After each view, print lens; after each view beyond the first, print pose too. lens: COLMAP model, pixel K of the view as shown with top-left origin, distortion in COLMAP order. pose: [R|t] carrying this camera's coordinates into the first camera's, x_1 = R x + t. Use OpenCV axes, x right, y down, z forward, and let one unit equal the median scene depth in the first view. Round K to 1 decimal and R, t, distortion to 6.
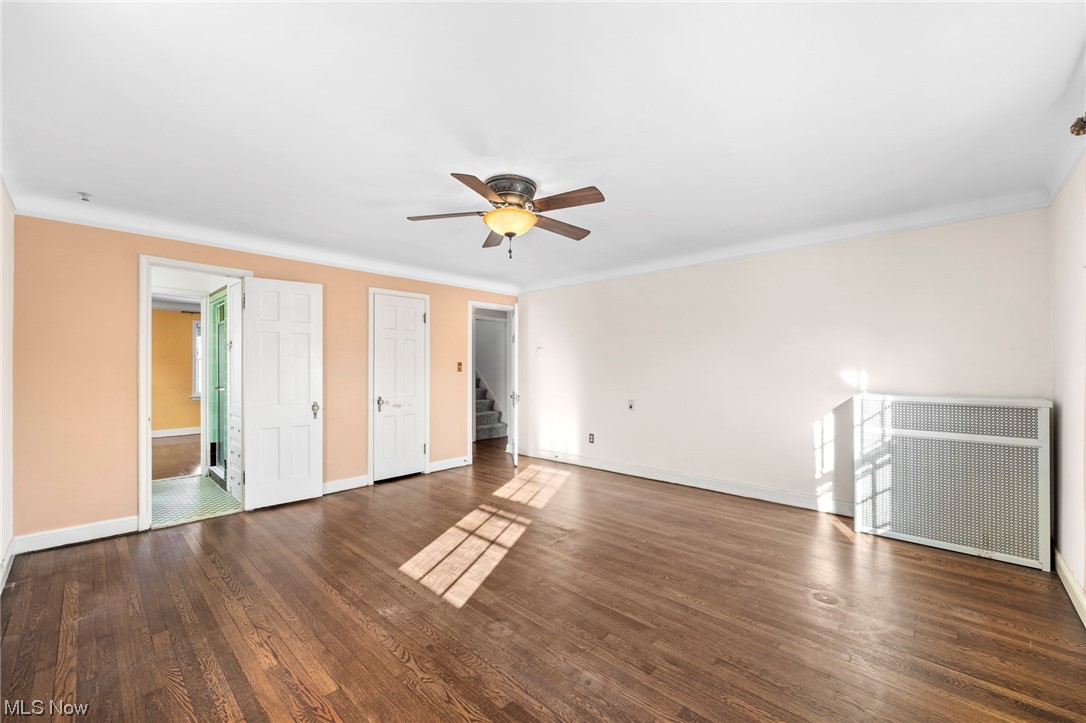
lens RADIAL K [[439.2, 0, 541.6], [0, 439.2, 365.9], [0, 0, 1]] dist [-0.000337, 0.000006]
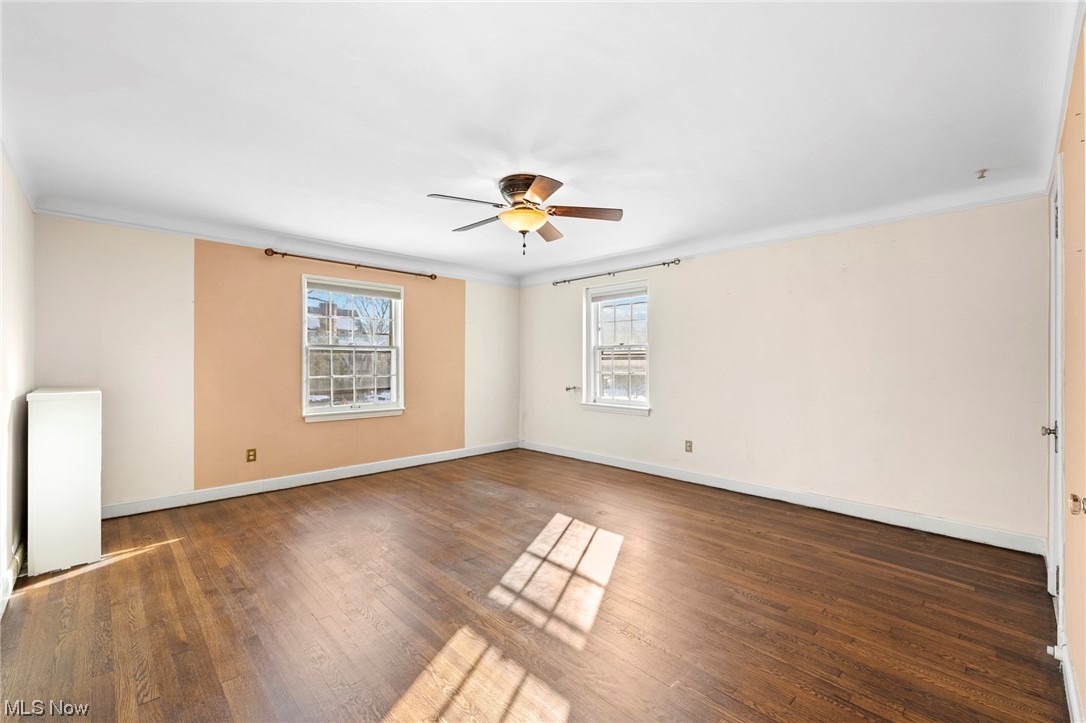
lens RADIAL K [[460.9, 0, 545.0], [0, 460.9, 364.5], [0, 0, 1]] dist [0.000447, 0.000002]
pose [[-0.999295, -0.002129, 0.037474, -0.148675], [-0.002190, 0.999996, -0.001599, 0.017258], [-0.037470, -0.001680, -0.999296, 1.954485]]
